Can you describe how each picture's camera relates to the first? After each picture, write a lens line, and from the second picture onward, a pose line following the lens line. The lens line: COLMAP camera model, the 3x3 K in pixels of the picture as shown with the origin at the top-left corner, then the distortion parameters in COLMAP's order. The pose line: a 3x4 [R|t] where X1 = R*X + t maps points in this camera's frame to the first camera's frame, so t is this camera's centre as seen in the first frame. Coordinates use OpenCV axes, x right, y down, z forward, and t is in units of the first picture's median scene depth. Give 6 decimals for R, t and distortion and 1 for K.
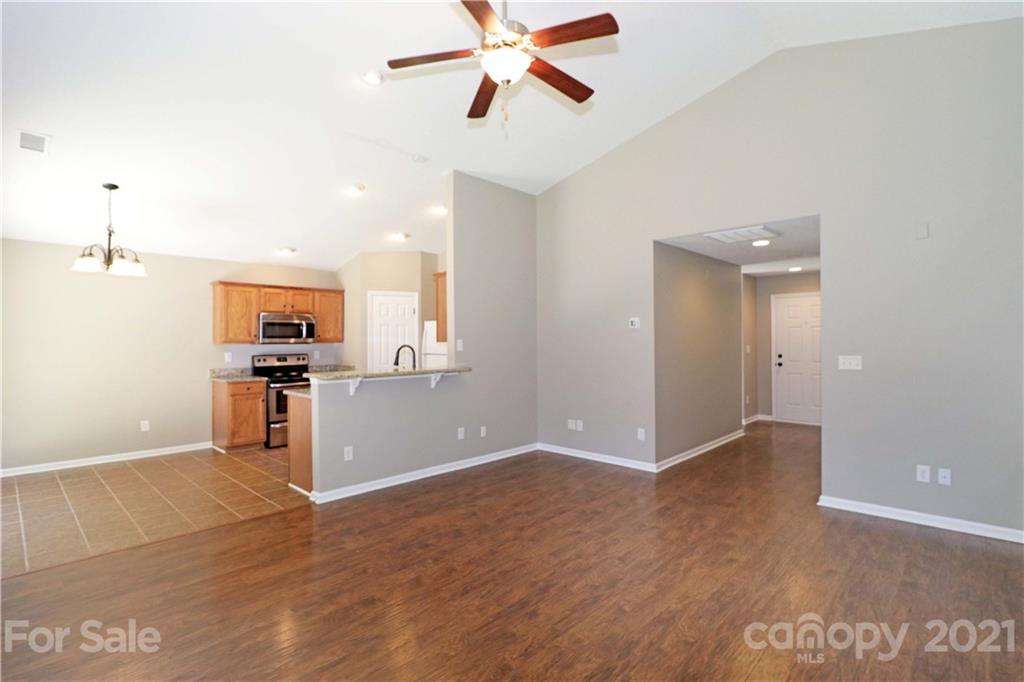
lens RADIAL K [[494.7, 0, 509.8], [0, 494.7, 336.7], [0, 0, 1]] dist [-0.004939, -0.000201]
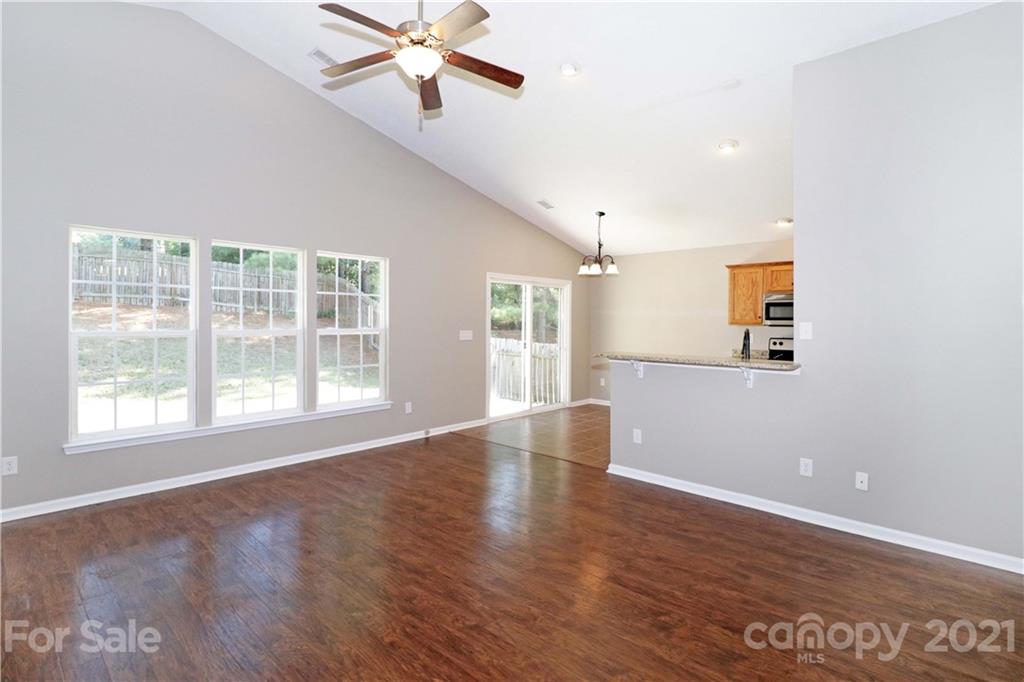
lens RADIAL K [[500.5, 0, 510.0], [0, 500.5, 321.2], [0, 0, 1]] dist [-0.001696, 0.000161]
pose [[0.008138, 0.005321, -0.999953, 0.789706], [-0.001092, 0.999985, 0.005312, 0.001842], [0.999966, 0.001049, 0.008144, 0.866990]]
